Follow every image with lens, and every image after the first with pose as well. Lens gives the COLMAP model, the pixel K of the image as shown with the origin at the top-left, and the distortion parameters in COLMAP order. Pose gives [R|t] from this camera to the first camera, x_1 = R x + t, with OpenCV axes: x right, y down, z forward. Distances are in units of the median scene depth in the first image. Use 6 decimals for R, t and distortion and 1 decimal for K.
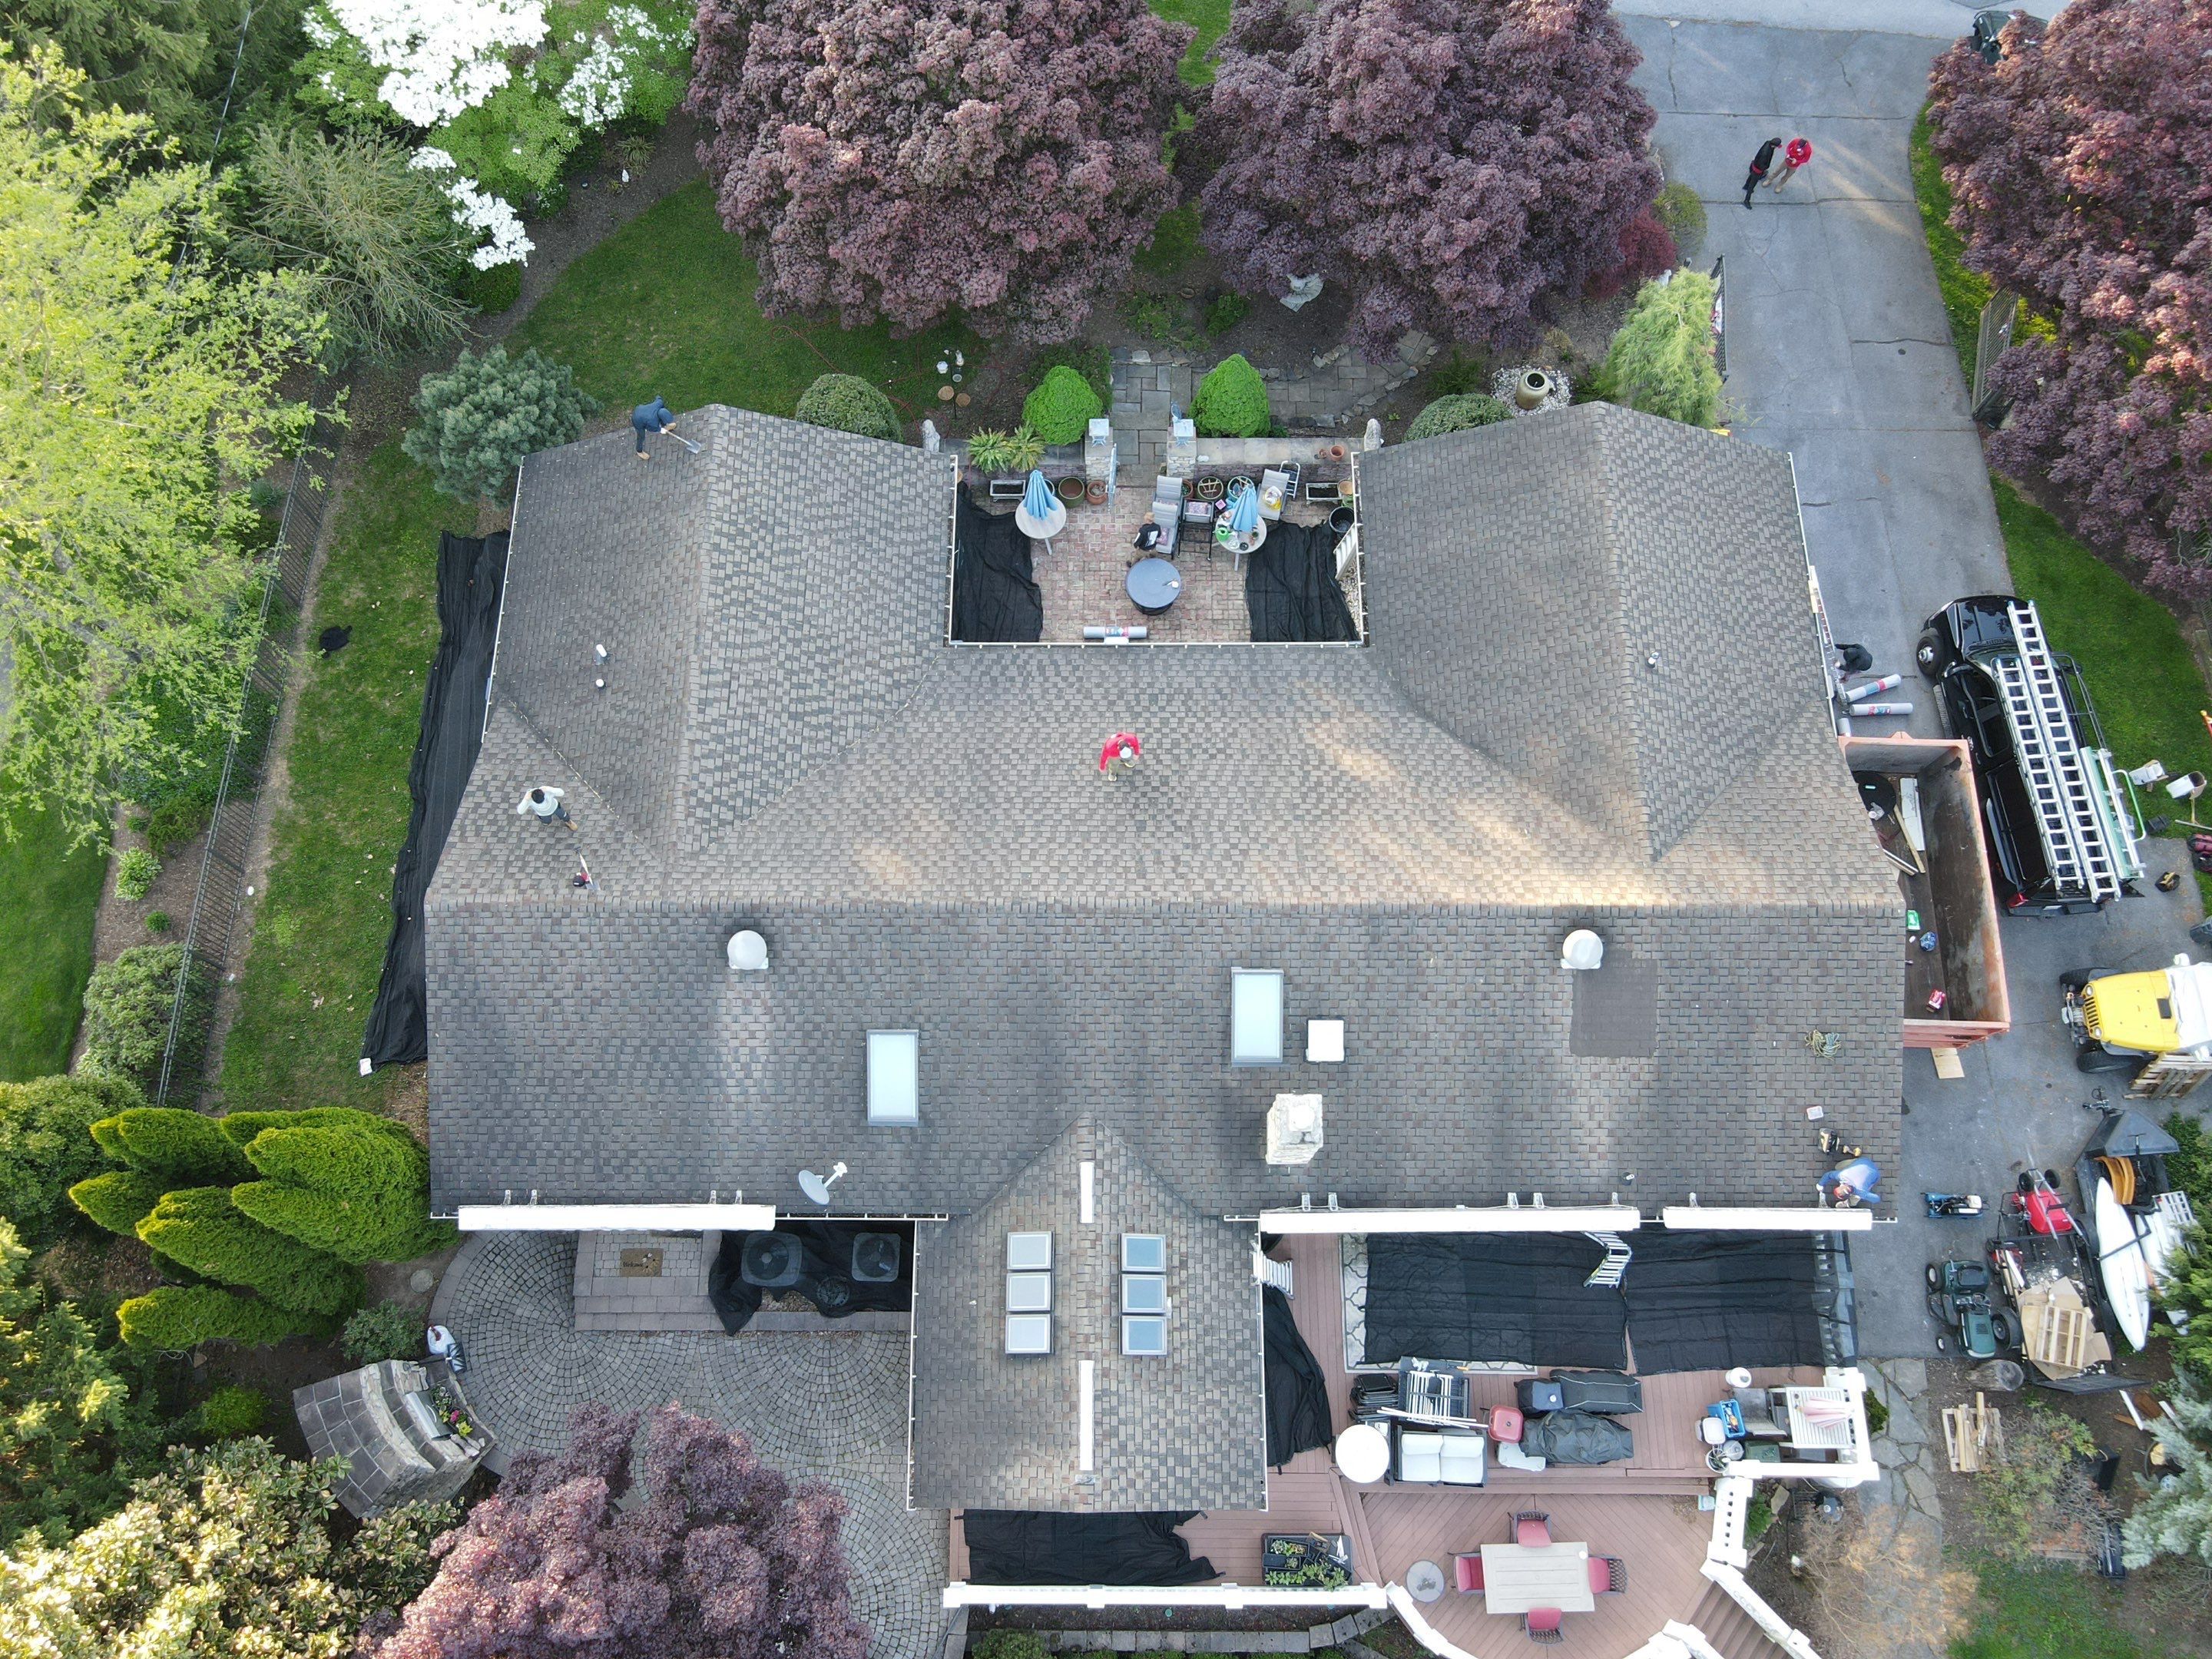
lens RADIAL K [[1615.0, 0, 1106.0], [0, 1615.0, 829.5], [0, 0, 1]] dist [0.007862, 0.004379]
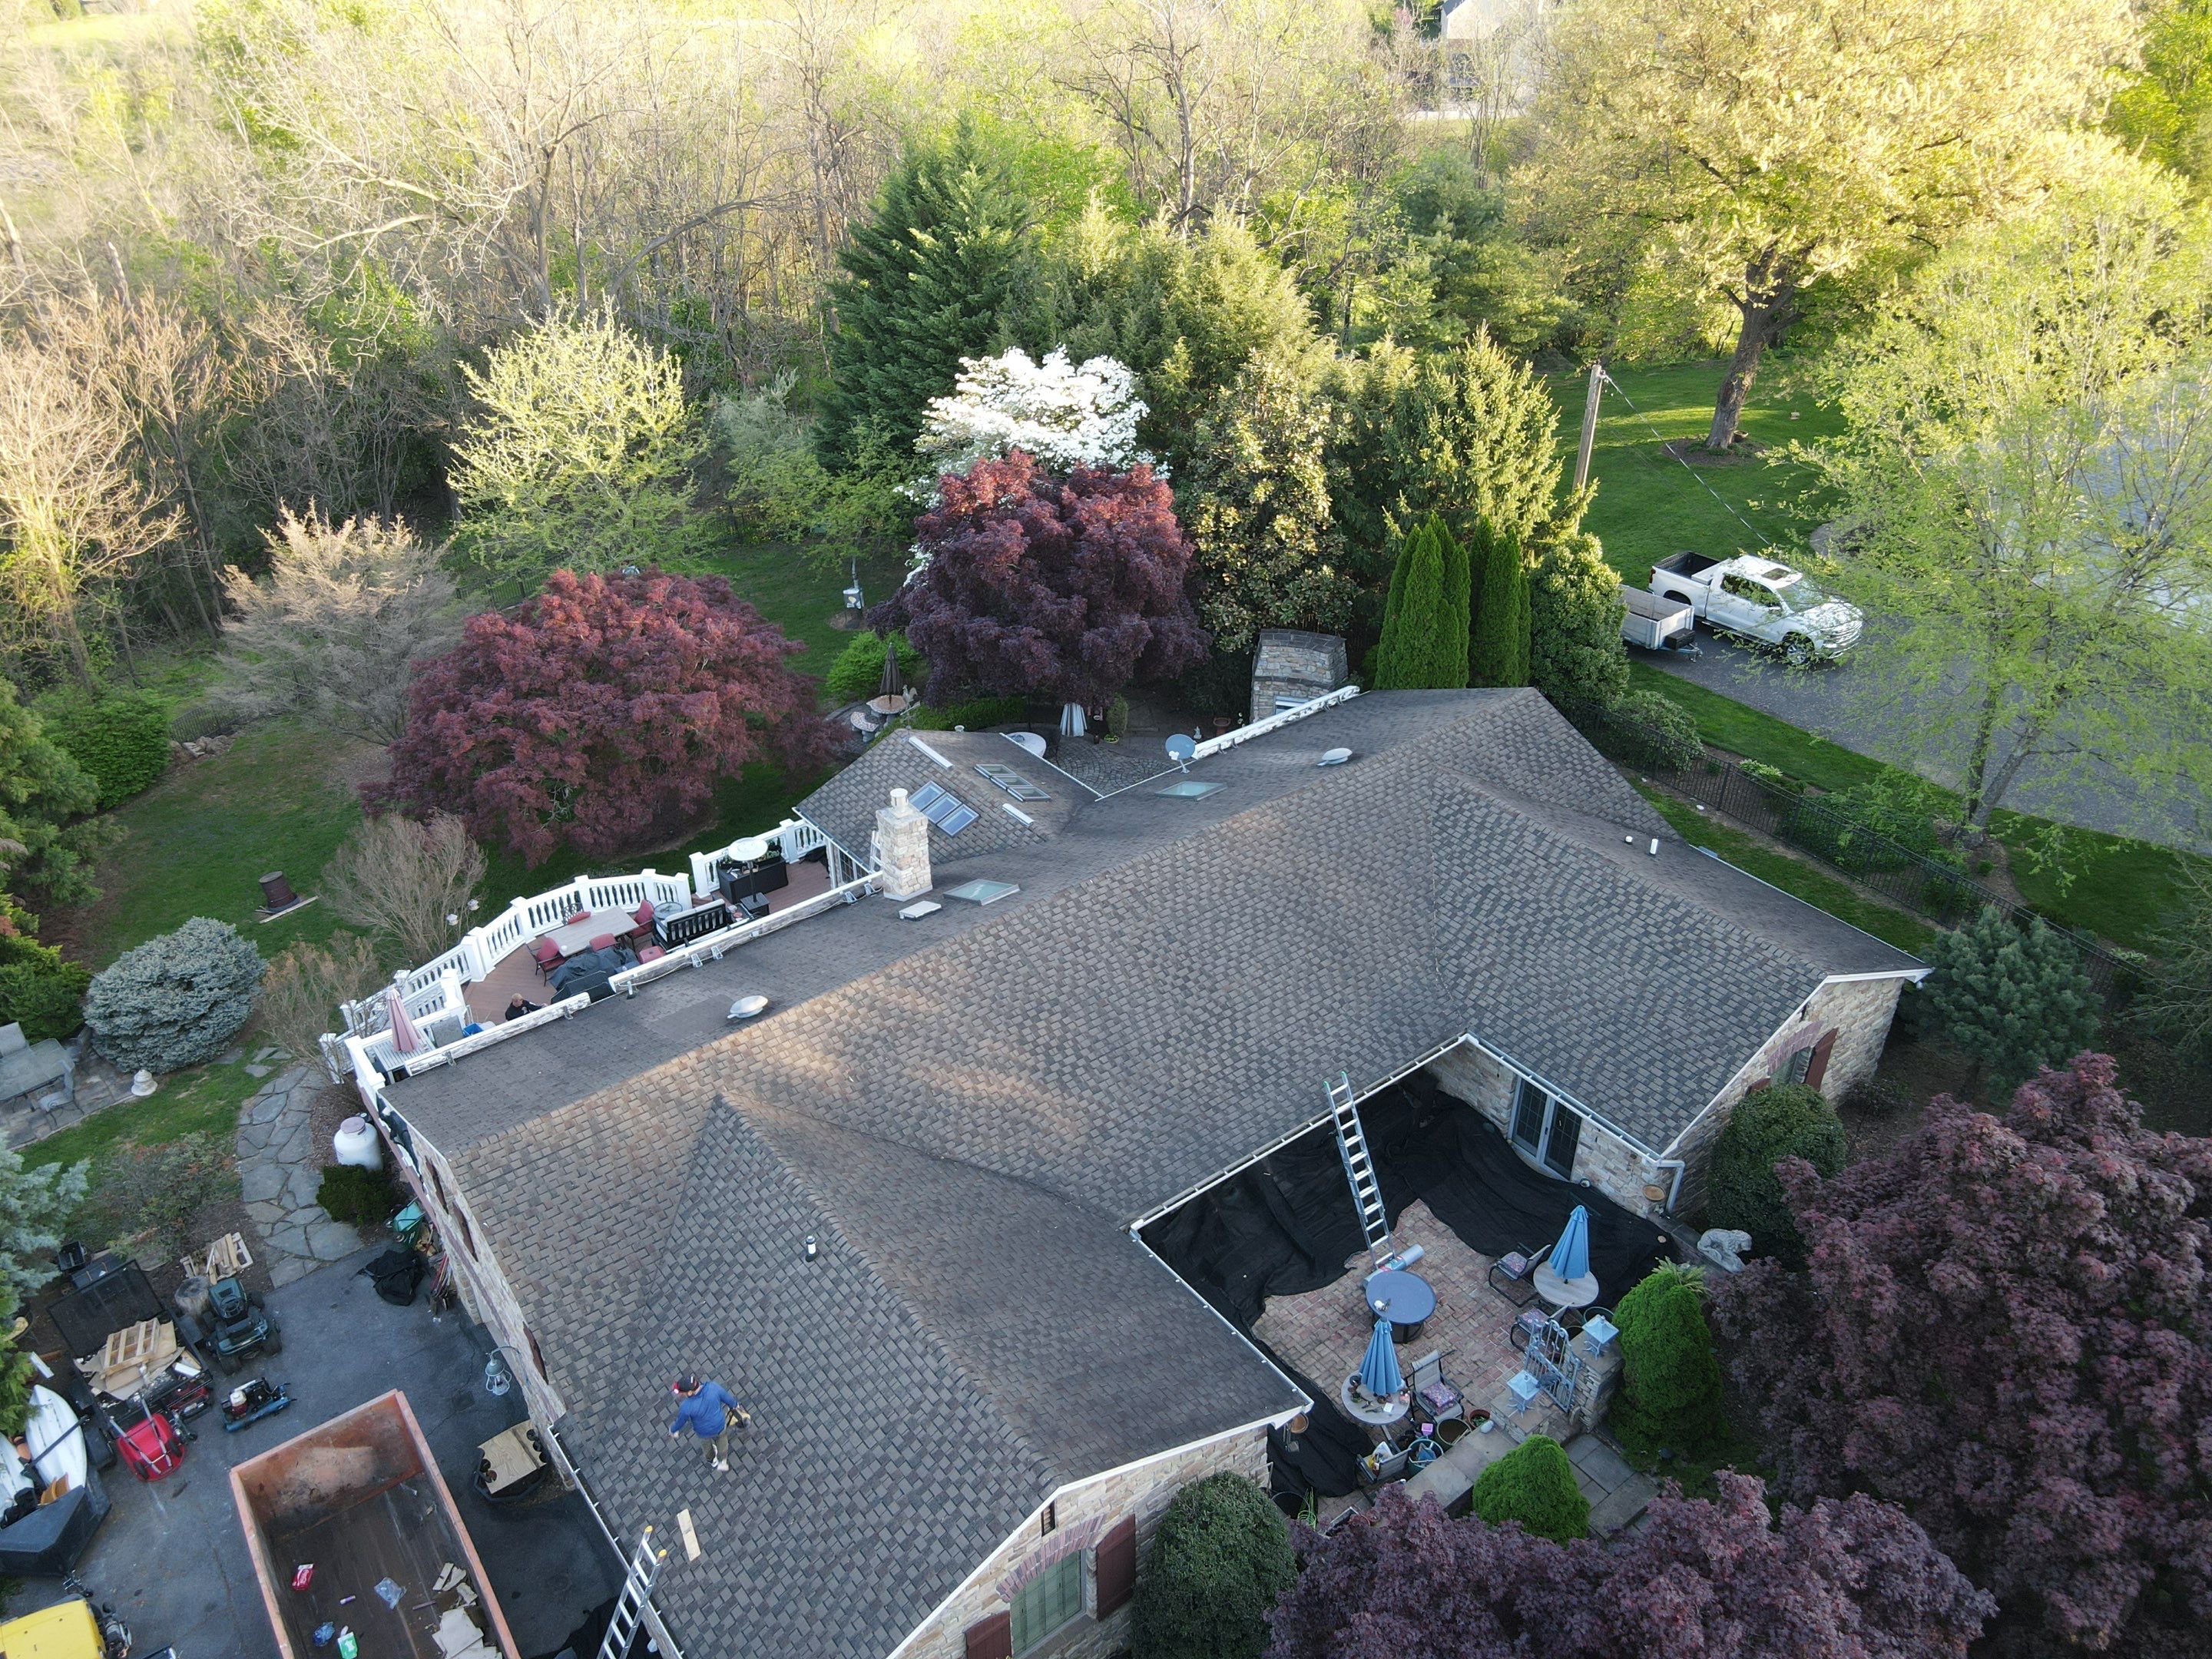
lens RADIAL K [[1615.0, 0, 1106.0], [0, 1615.0, 829.5], [0, 0, 1]] dist [0.007862, 0.004379]
pose [[-0.793986, 0.333225, -0.508476, 0.544117], [-0.569341, -0.114306, 0.814116, -0.795356], [0.213162, 0.935893, 0.280476, 0.597180]]
